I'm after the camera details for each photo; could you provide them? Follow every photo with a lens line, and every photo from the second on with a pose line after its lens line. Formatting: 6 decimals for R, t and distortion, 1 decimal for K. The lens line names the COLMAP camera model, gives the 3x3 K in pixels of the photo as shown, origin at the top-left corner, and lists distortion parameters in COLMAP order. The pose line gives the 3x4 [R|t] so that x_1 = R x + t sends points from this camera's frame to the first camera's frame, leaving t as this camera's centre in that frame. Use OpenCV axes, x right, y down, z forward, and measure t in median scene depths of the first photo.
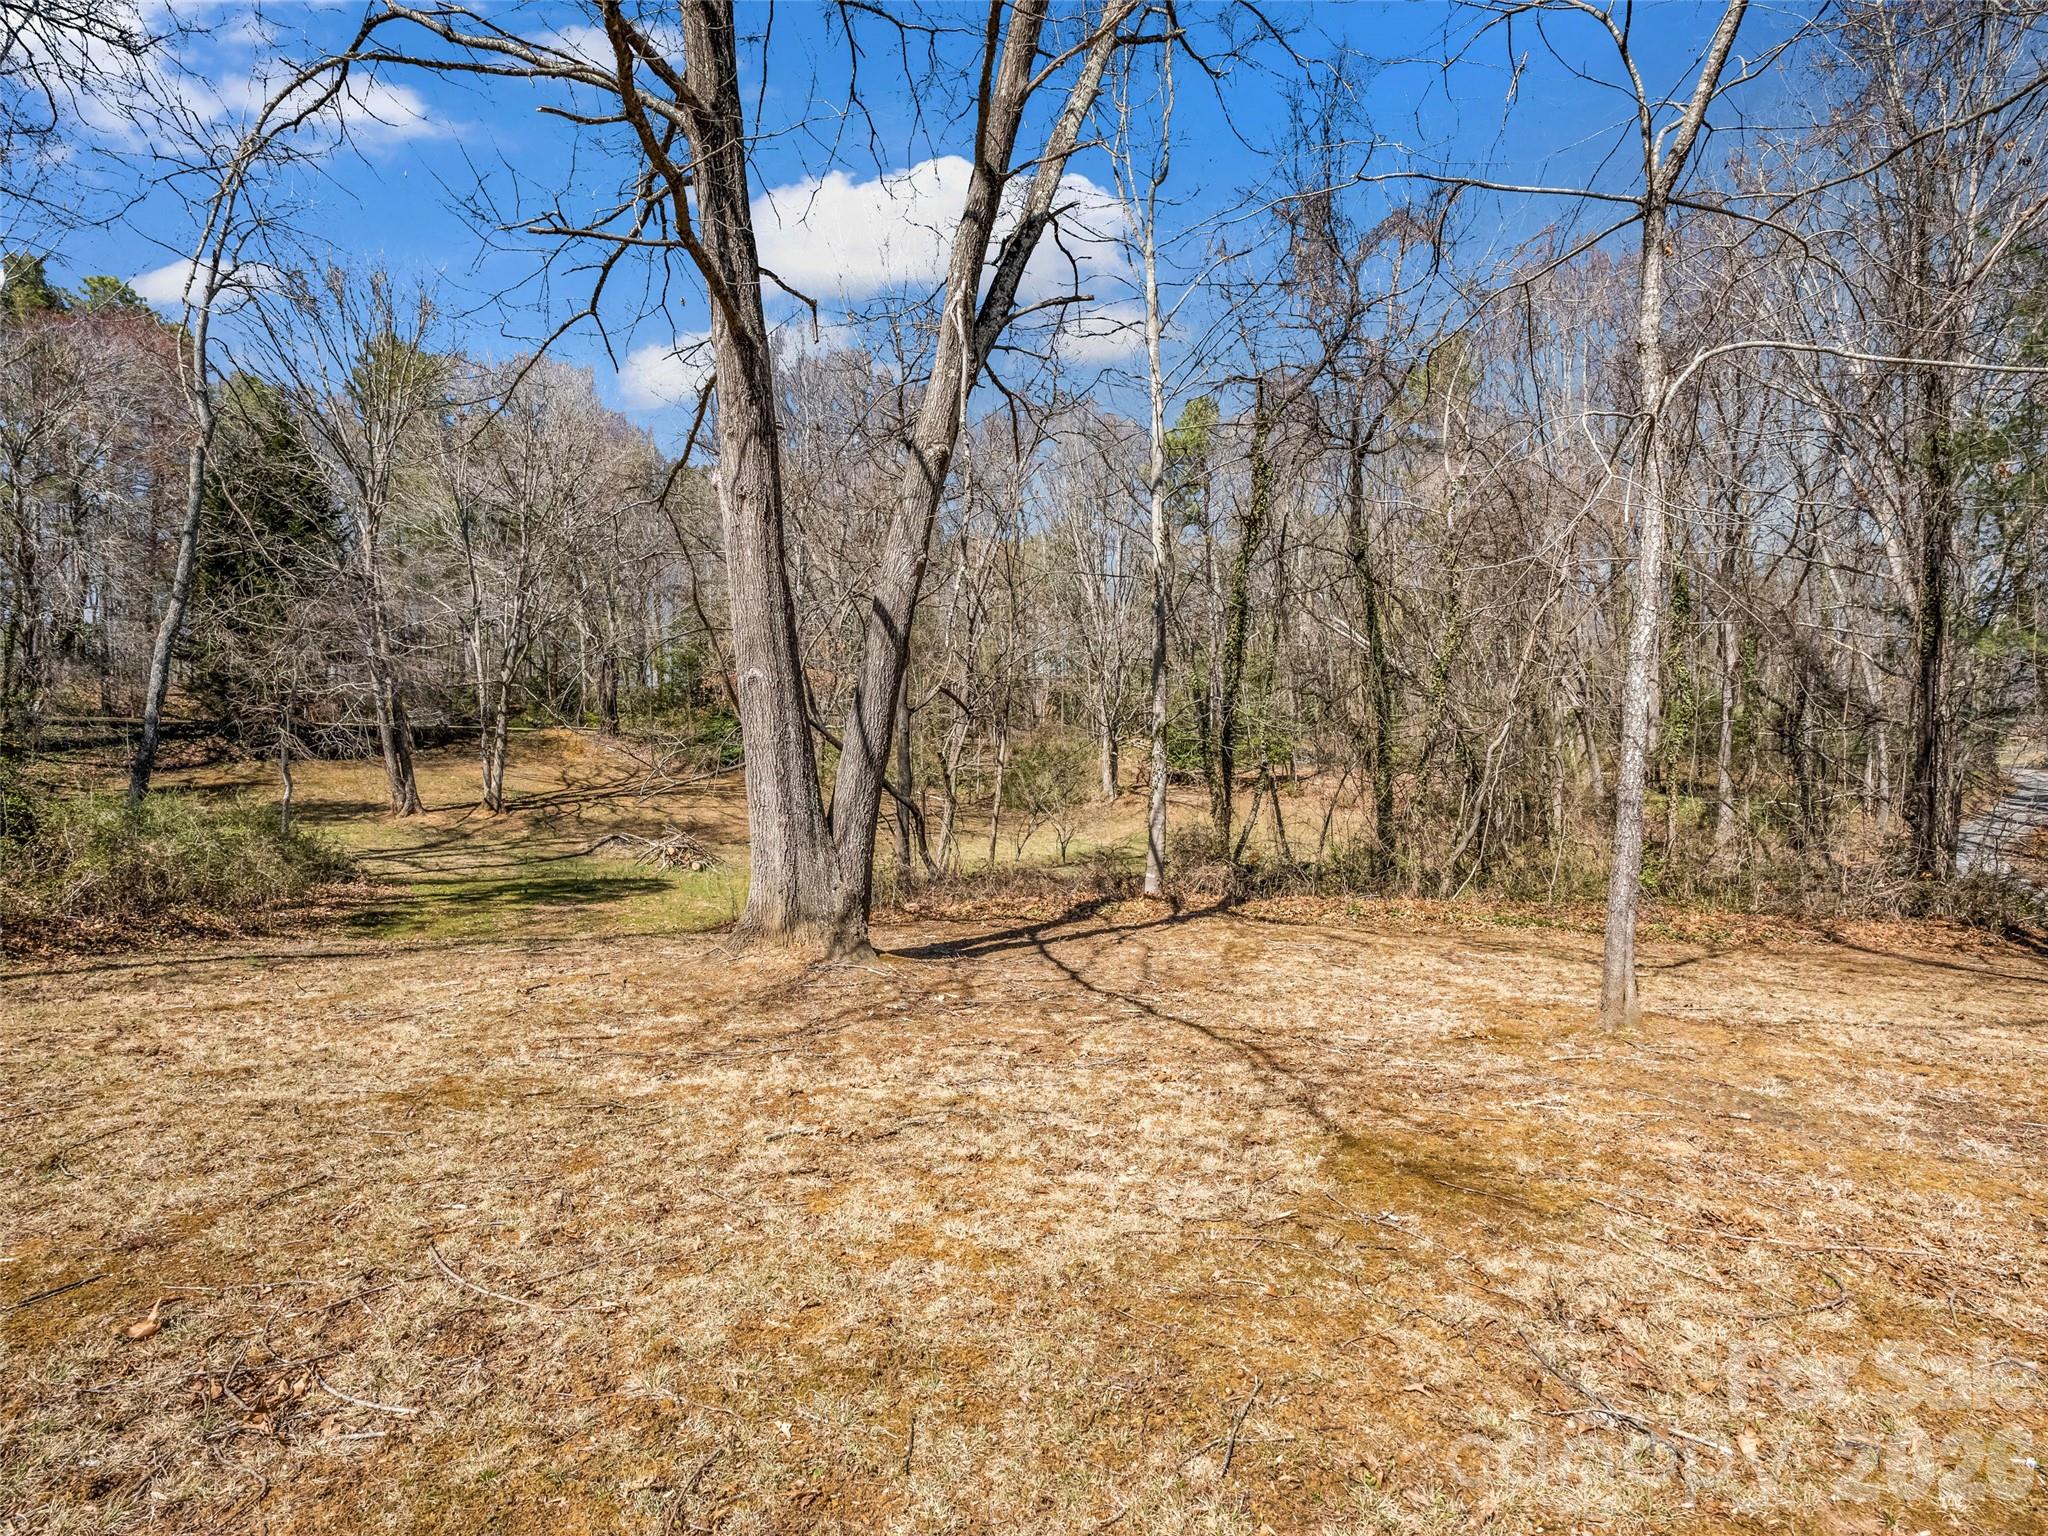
lens RADIAL K [[976.6, 0, 1022.8], [0, 976.6, 763.1], [0, 0, 1]] dist [0.000574, -0.000267]
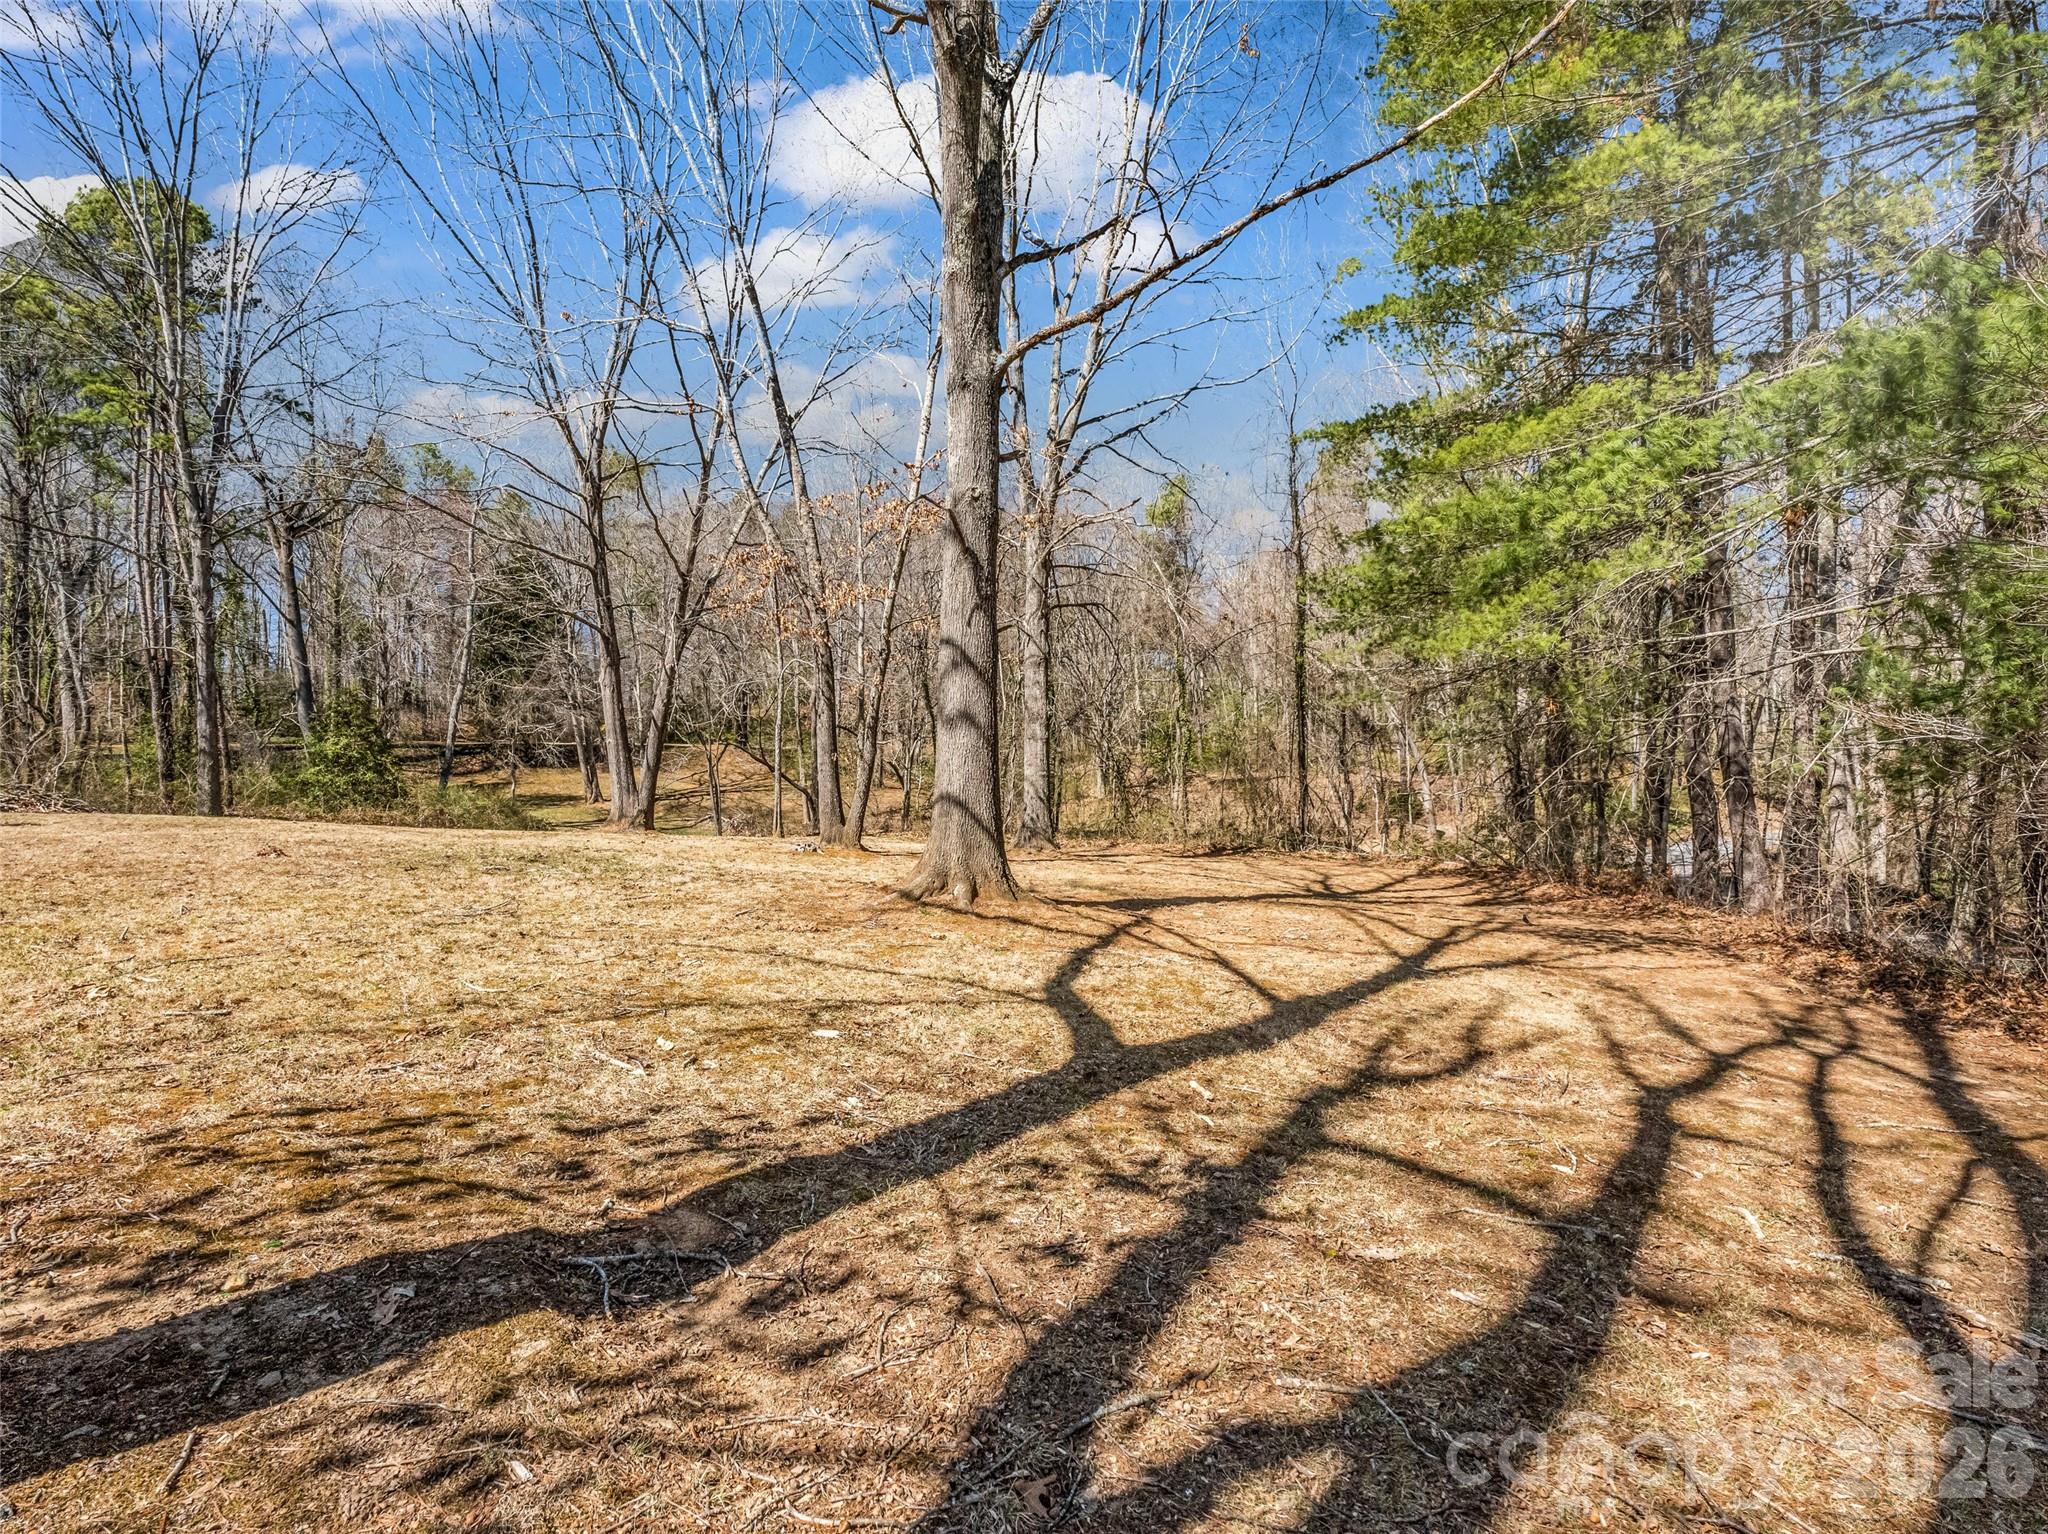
lens RADIAL K [[976.6, 0, 1031.7], [0, 976.6, 764.2], [0, 0, 1]] dist [0.000574, -0.000267]
pose [[0.981075, -0.006931, -0.193504, 0.353030], [0.006357, 0.999973, -0.003583, 0.001280], [0.193524, 0.002285, 0.981093, -0.388006]]
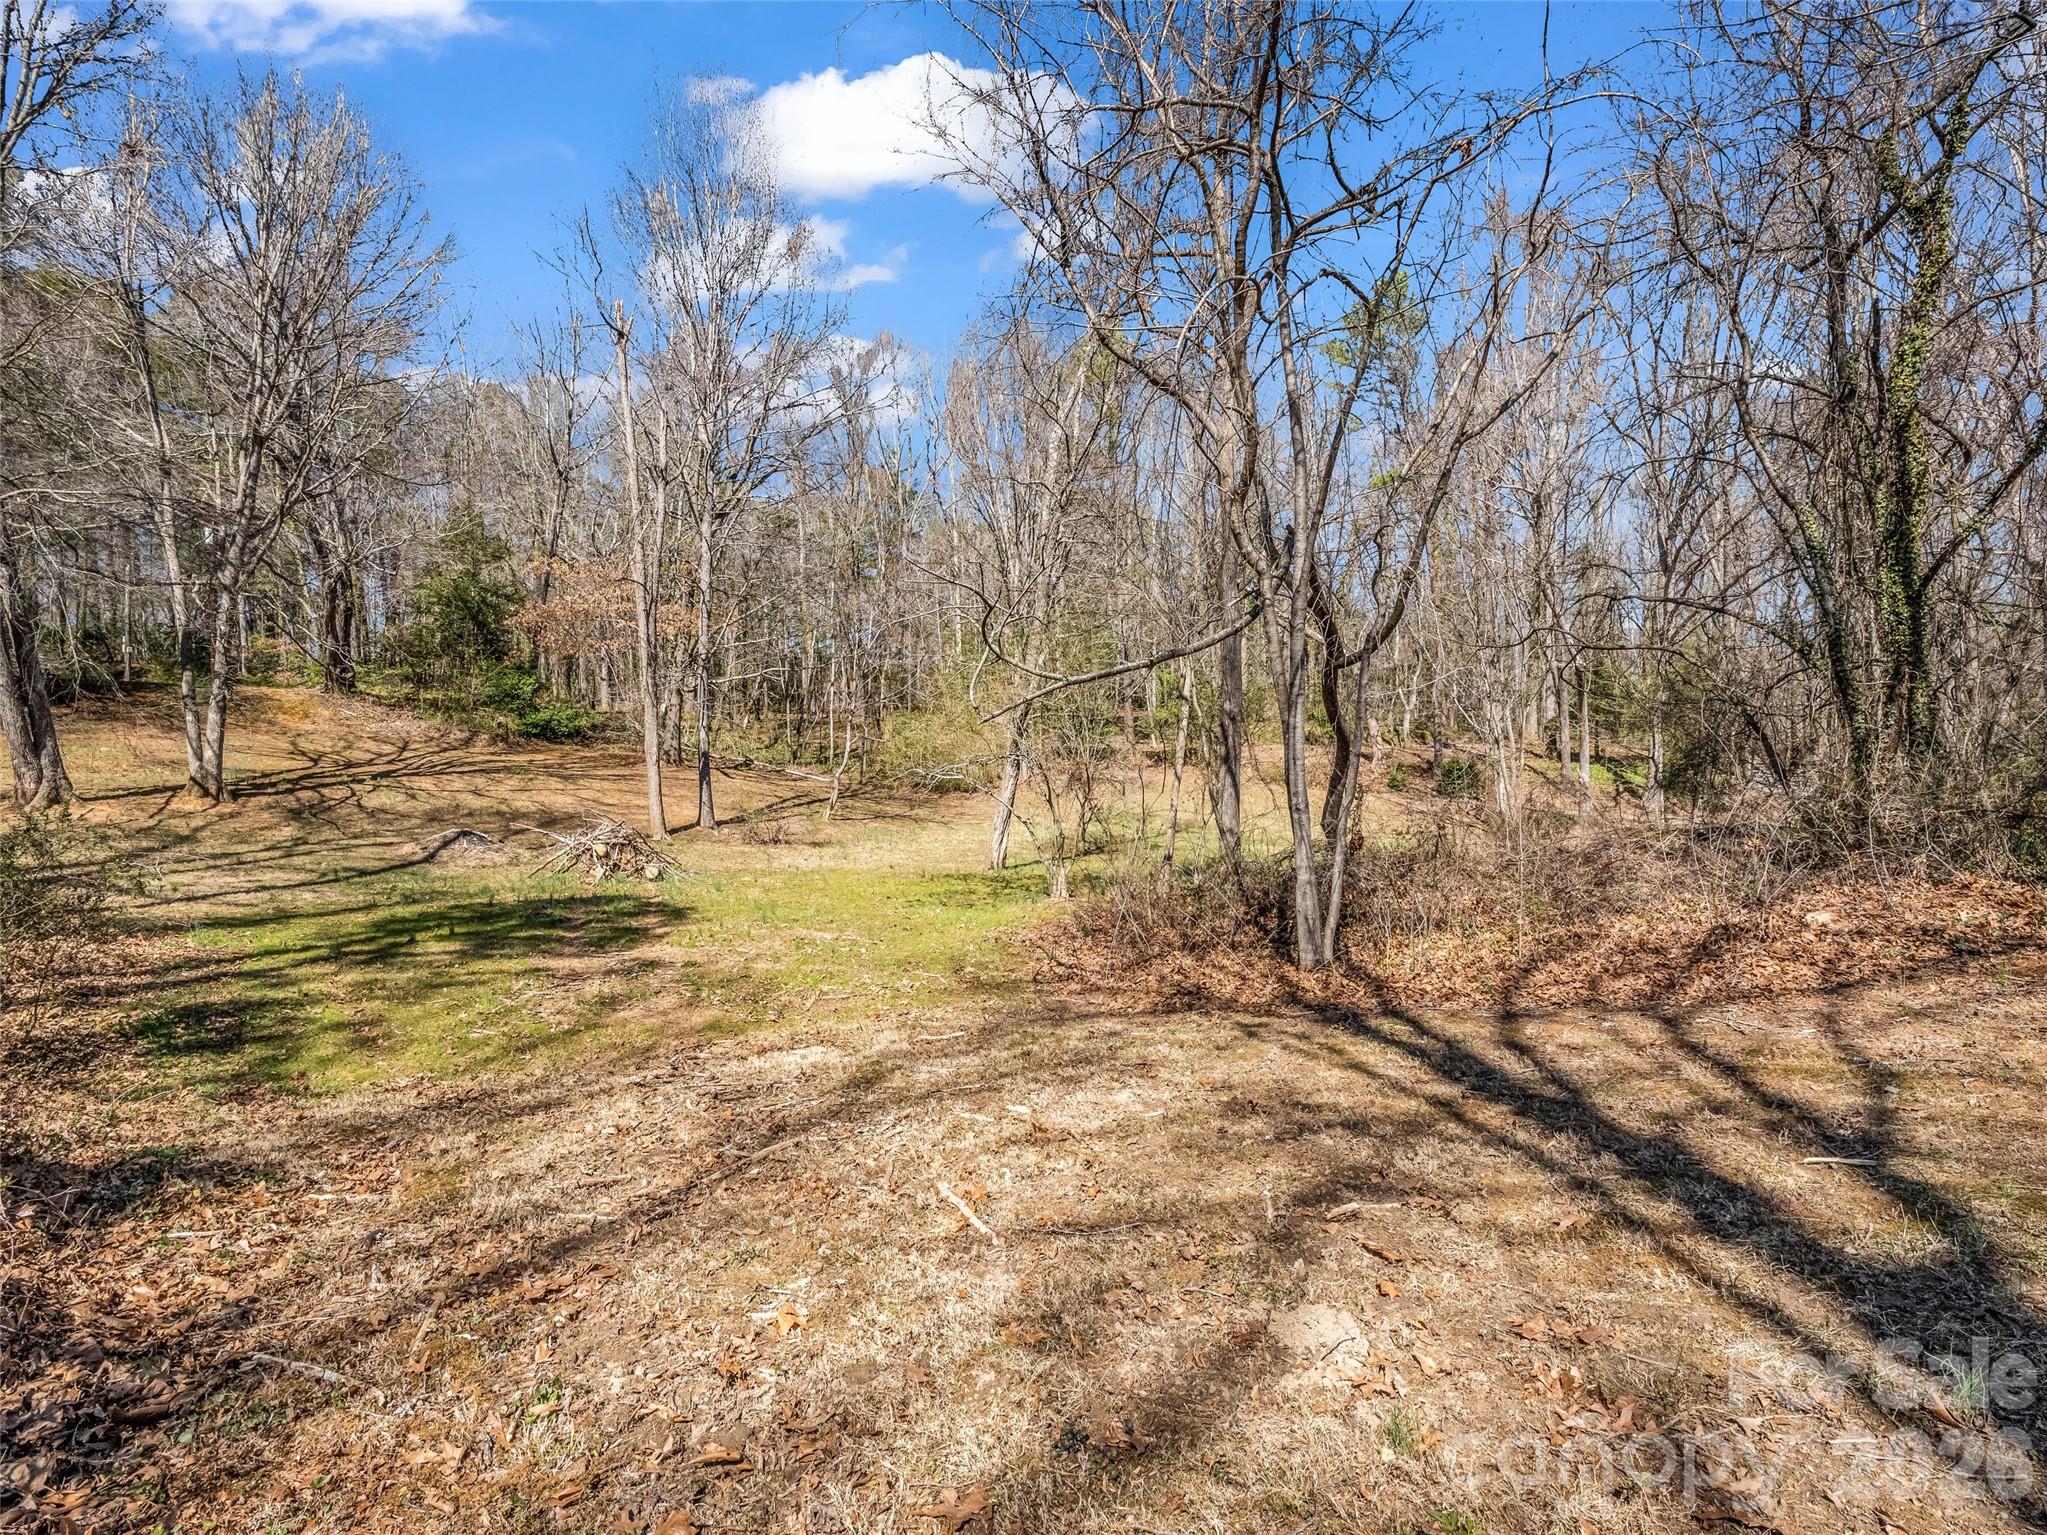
lens RADIAL K [[976.2, 0, 1015.9], [0, 976.2, 763.3], [0, 0, 1]] dist [0.000574, -0.000267]
pose [[0.954699, -0.011482, 0.297351, -0.255311], [0.008904, 0.999910, 0.010023, 0.026907], [-0.297439, -0.006922, 0.954716, 0.282608]]
